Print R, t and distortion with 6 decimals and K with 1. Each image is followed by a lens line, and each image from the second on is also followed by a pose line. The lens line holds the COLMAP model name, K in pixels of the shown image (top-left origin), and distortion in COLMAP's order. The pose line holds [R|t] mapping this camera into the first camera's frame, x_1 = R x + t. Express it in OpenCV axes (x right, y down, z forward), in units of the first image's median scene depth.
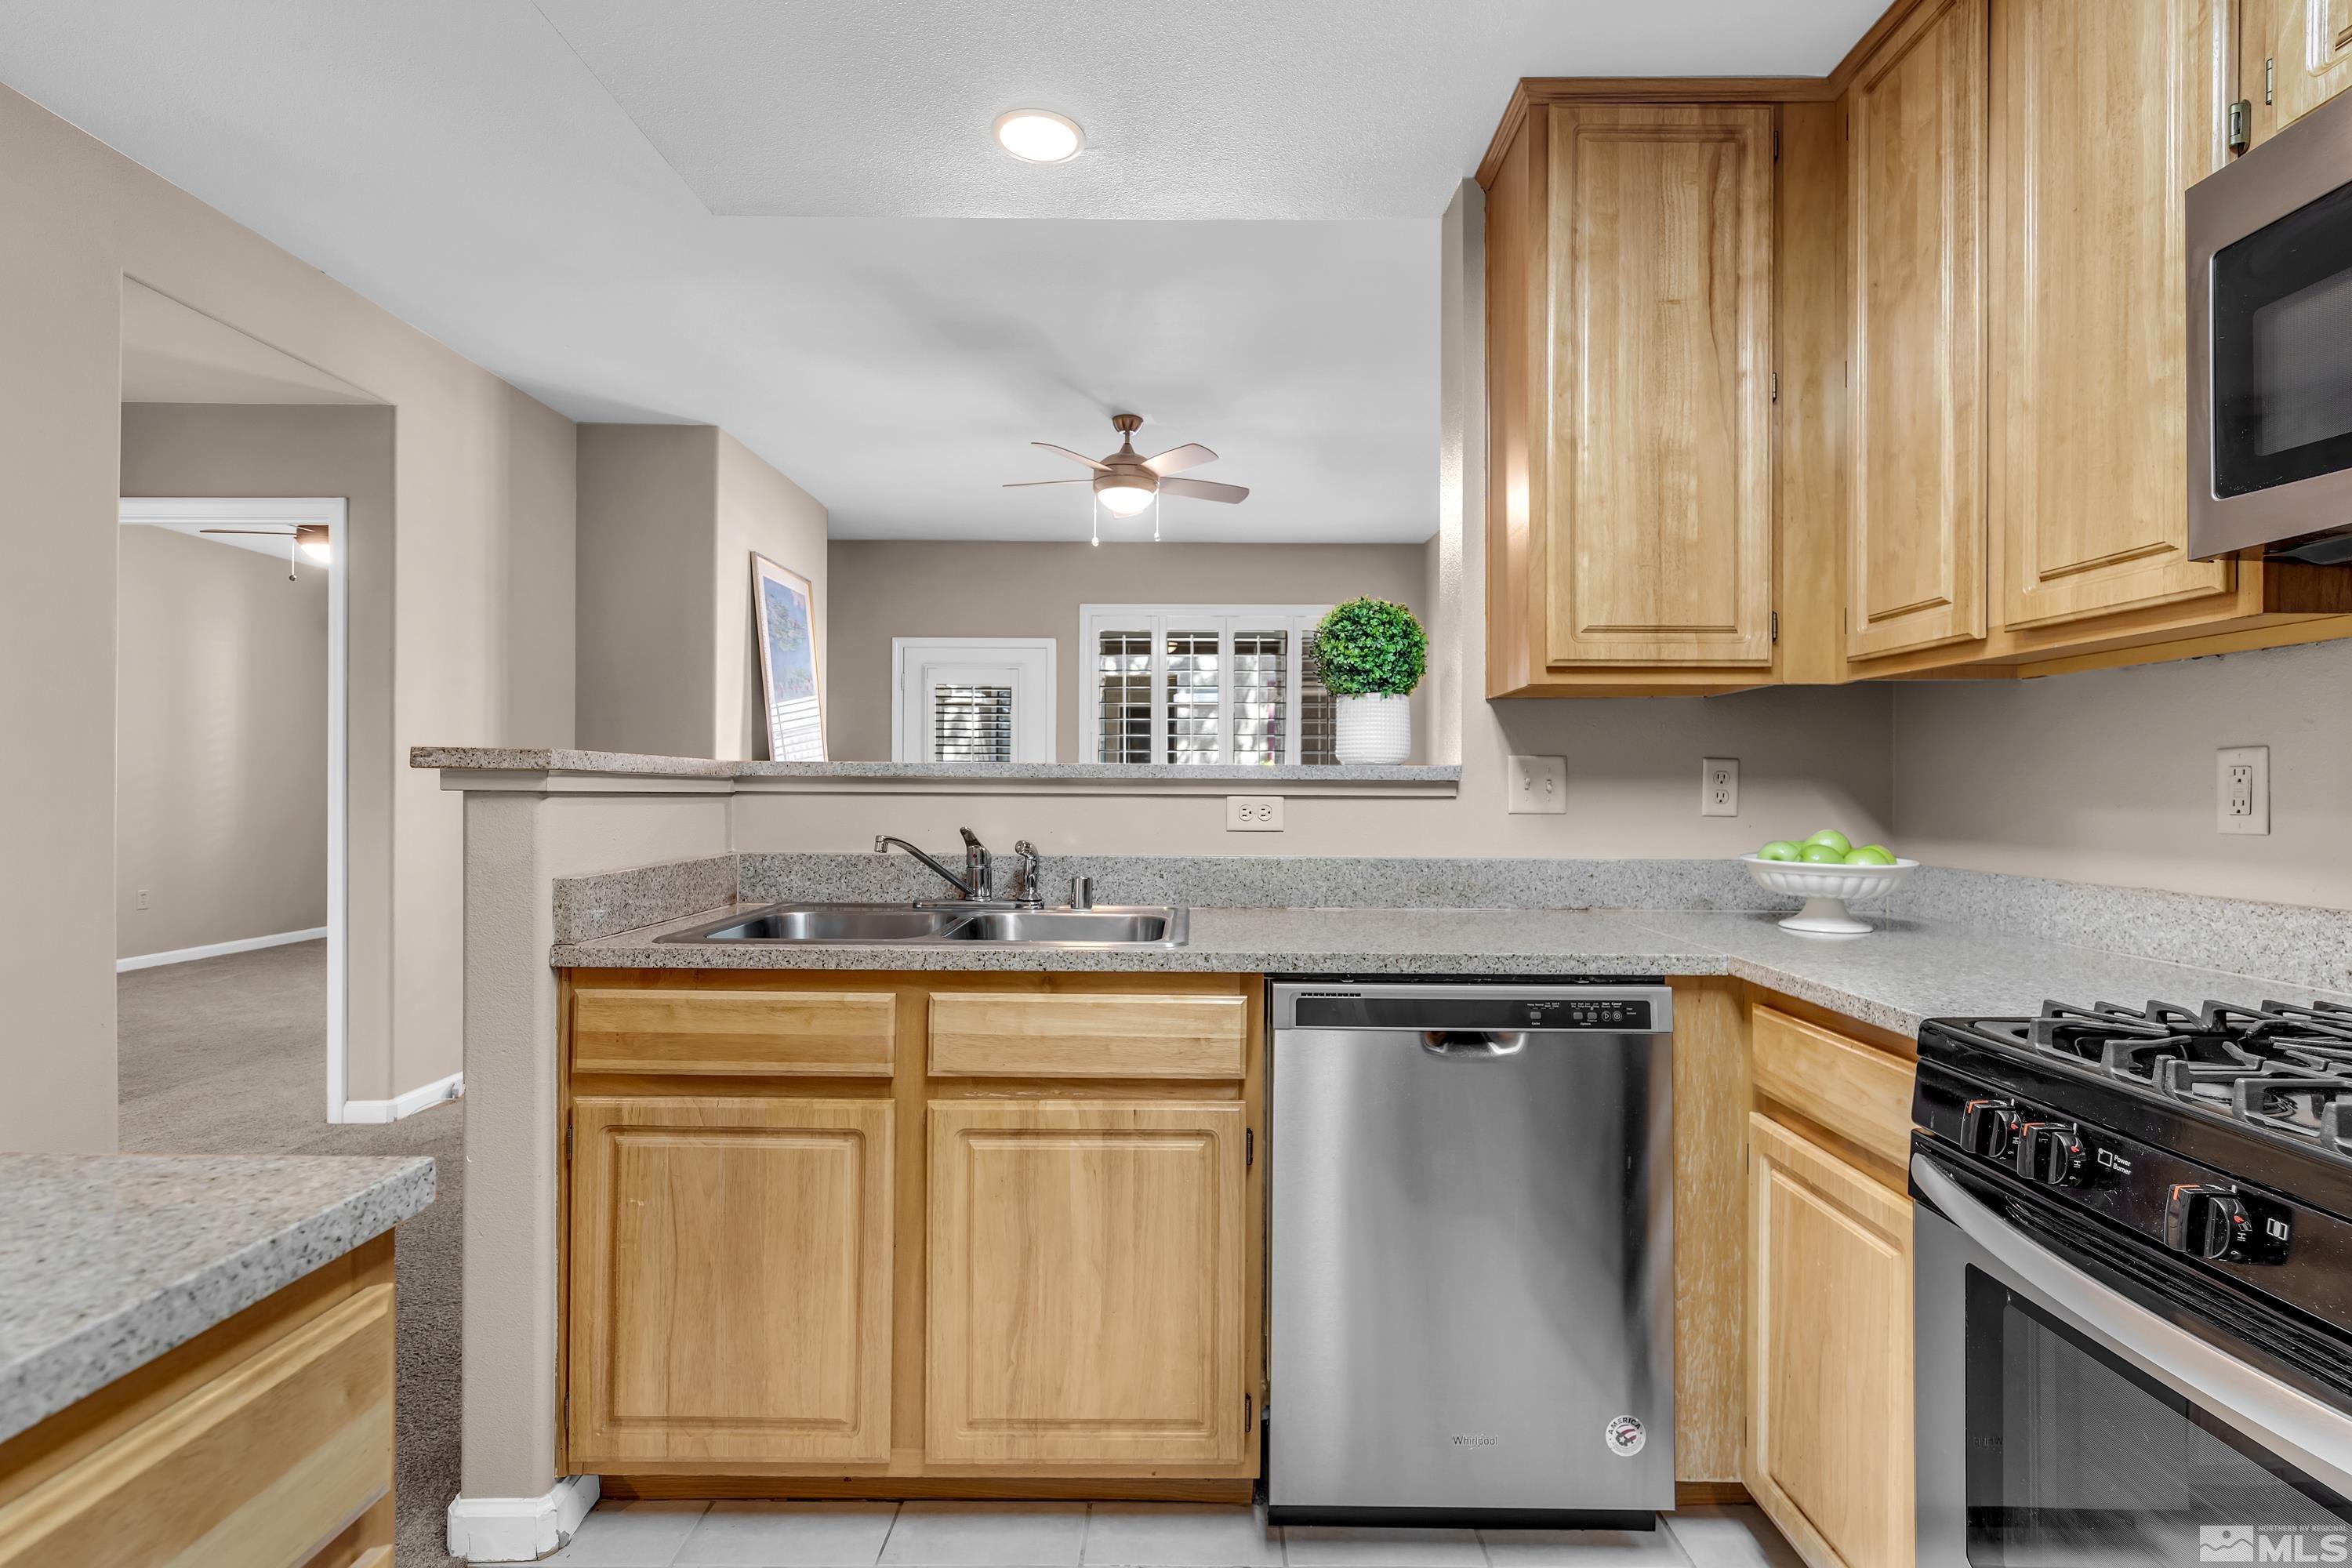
lens RADIAL K [[1111.1, 0, 1205.2], [0, 1111.1, 787.8], [0, 0, 1]] dist [0.003113, 0.000131]
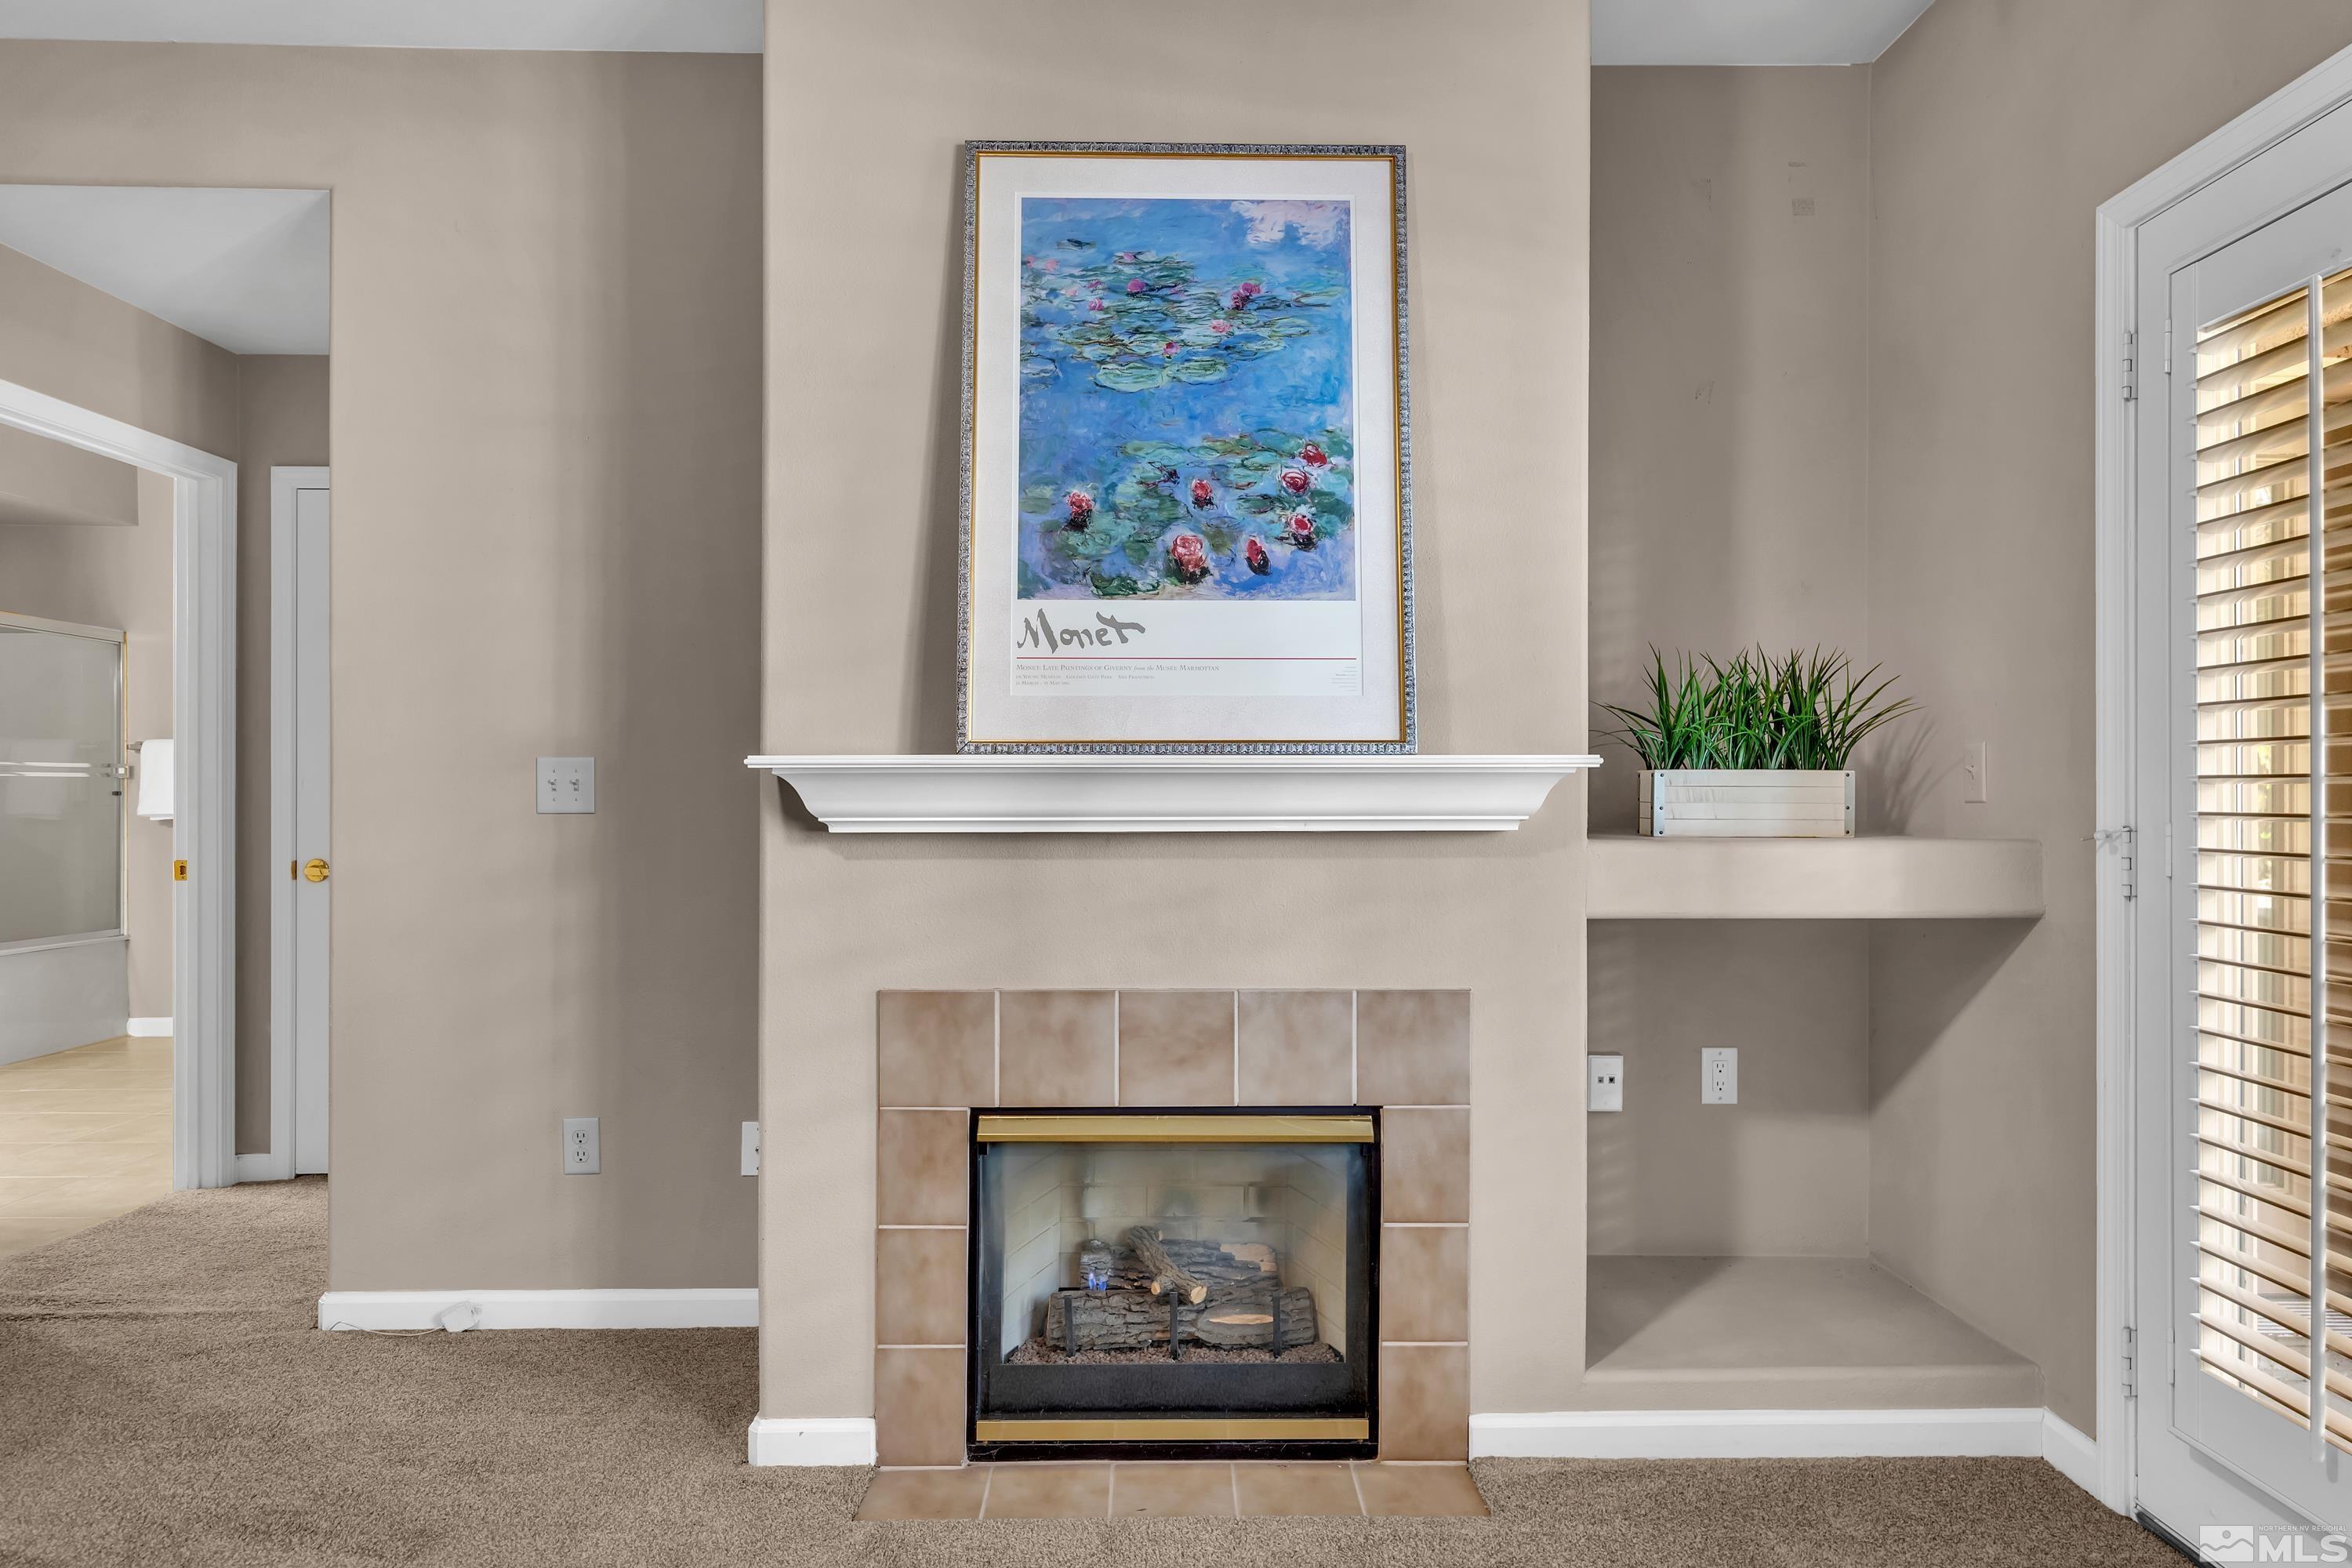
lens RADIAL K [[1376.1, 0, 1190.1], [0, 1376.1, 799.1], [0, 0, 1]] dist [0.005173, -0.000609]
pose [[0.025791, -0.007440, -0.999640, 0.137692], [0.001122, 0.999972, -0.007414, 0.017371], [0.999667, -0.000930, 0.025798, 3.282048]]
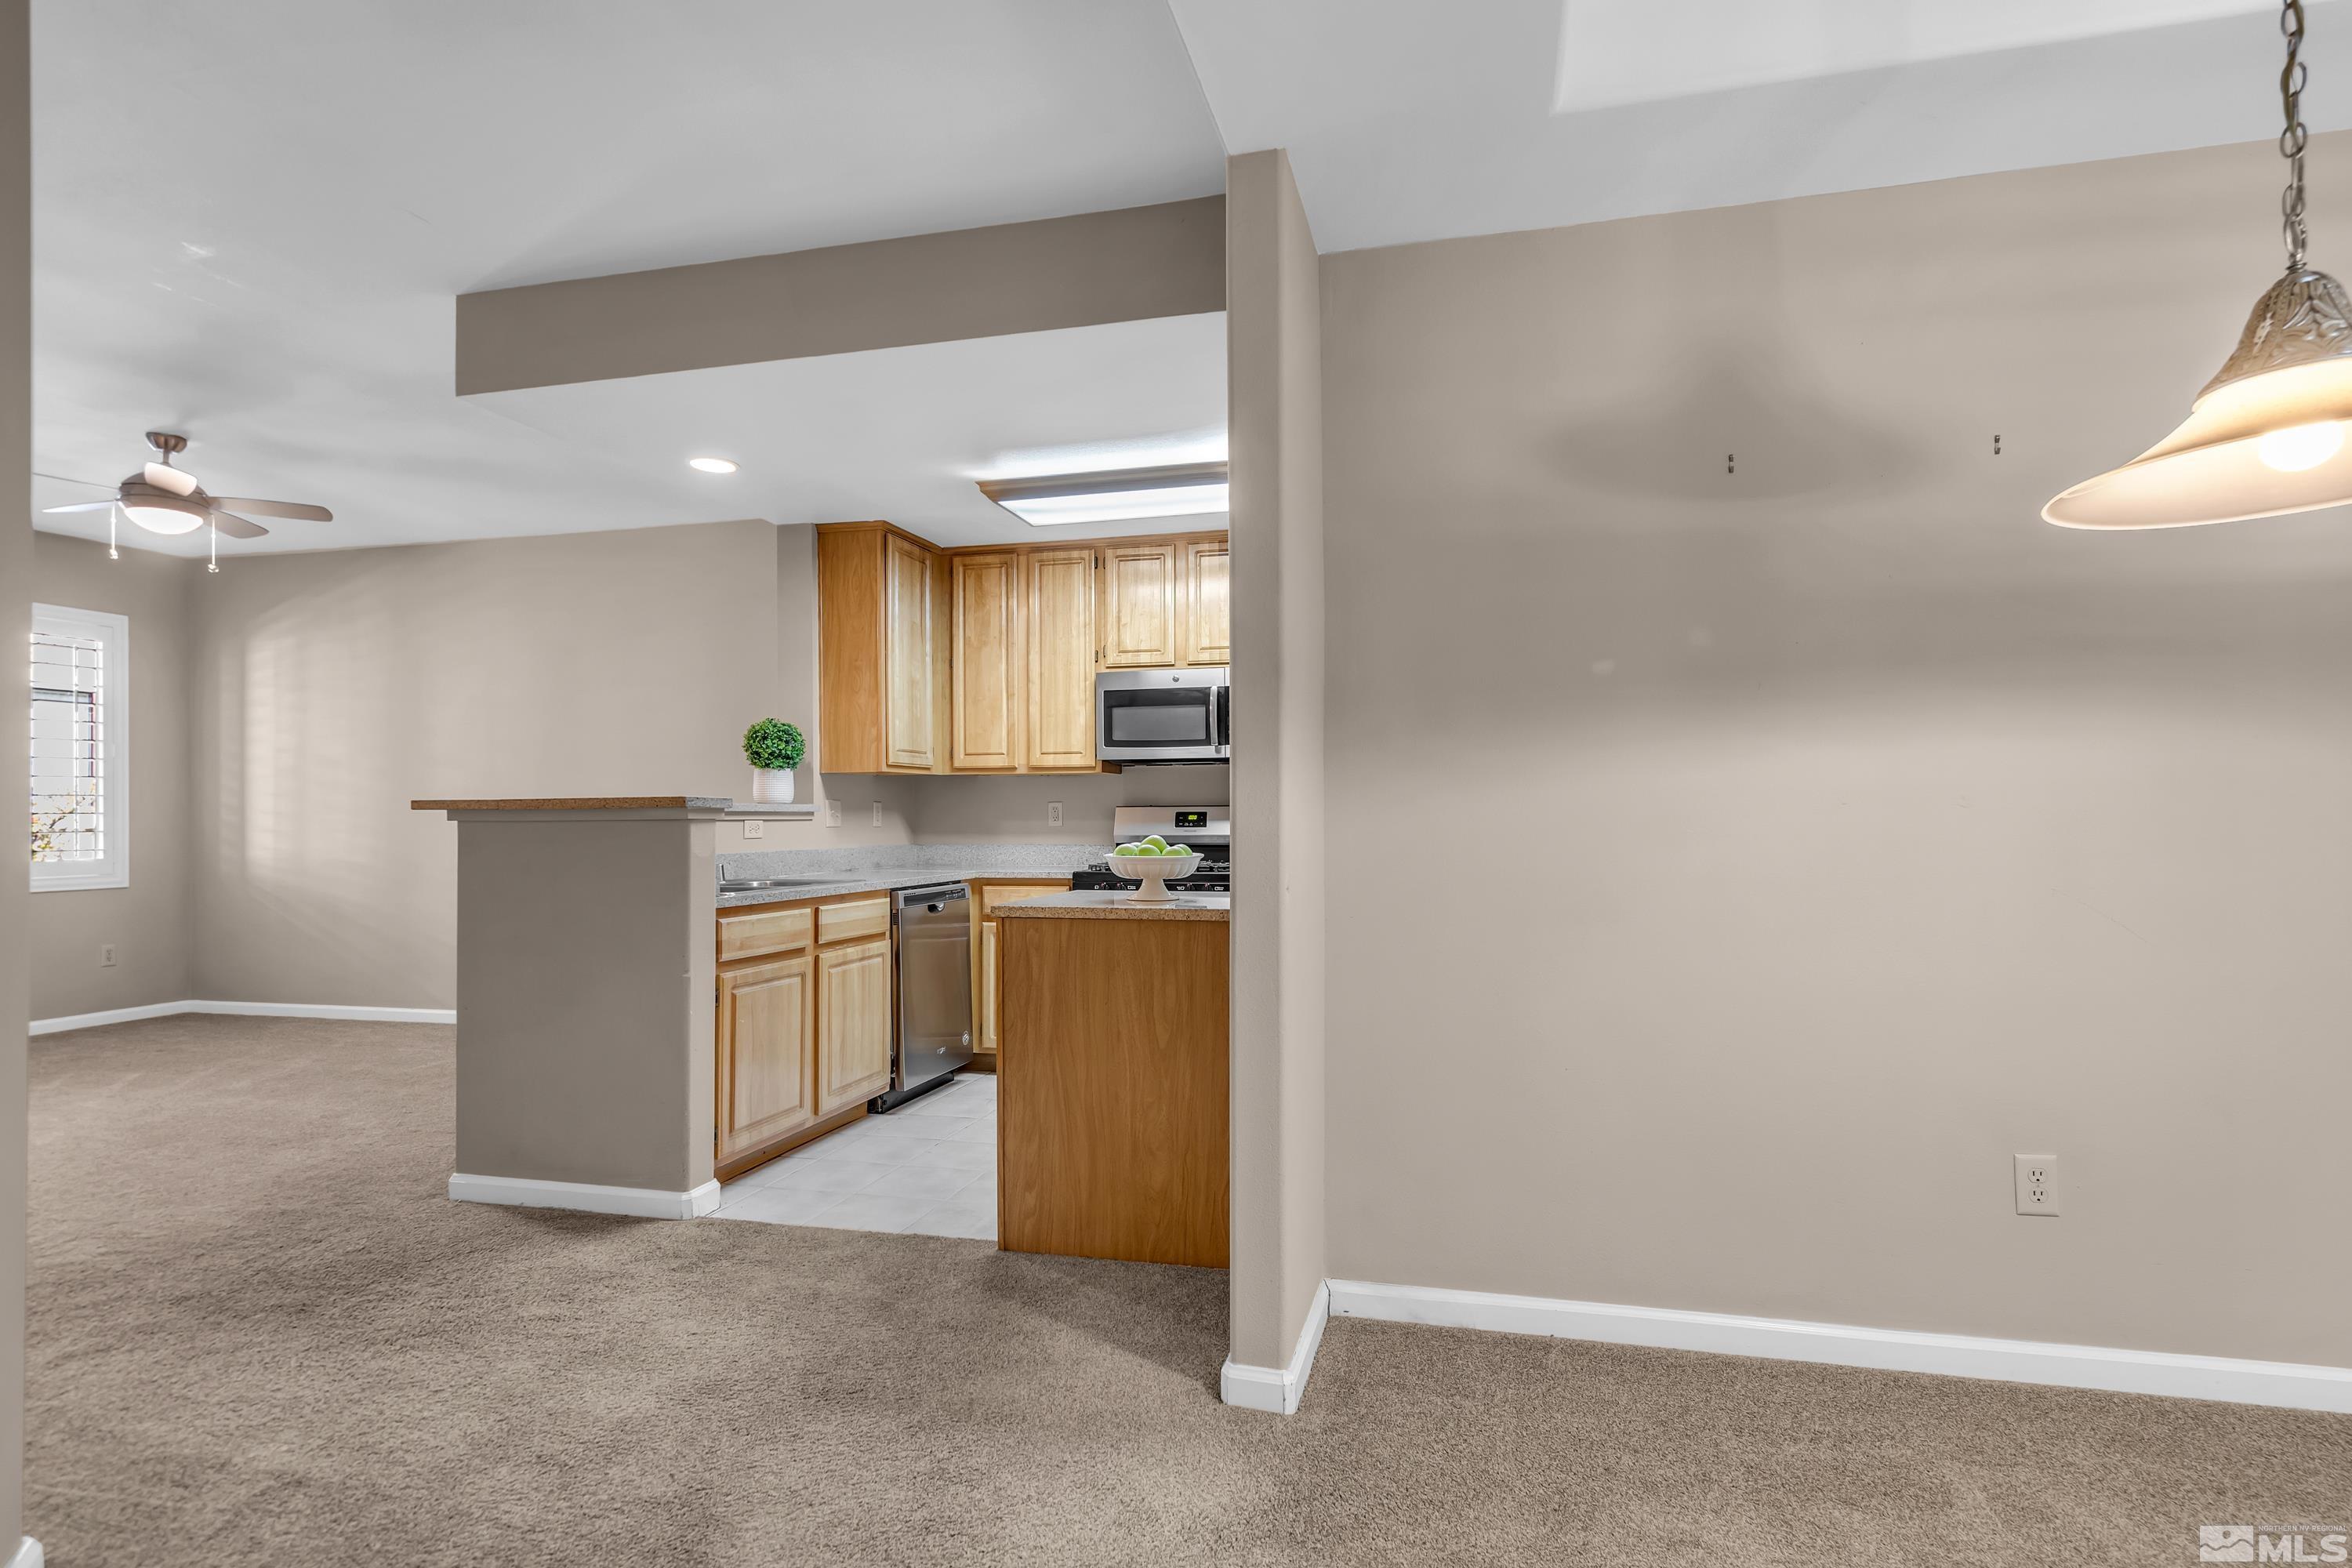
lens RADIAL K [[1169.1, 0, 1207.4], [0, 1169.1, 798.8], [0, 0, 1]] dist [0.002693, -0.000250]
pose [[0.241040, 0.007939, 0.970483, -2.367687], [0.005610, 0.999938, -0.009573, -0.007629], [-0.970499, 0.007752, 0.240981, -0.339001]]
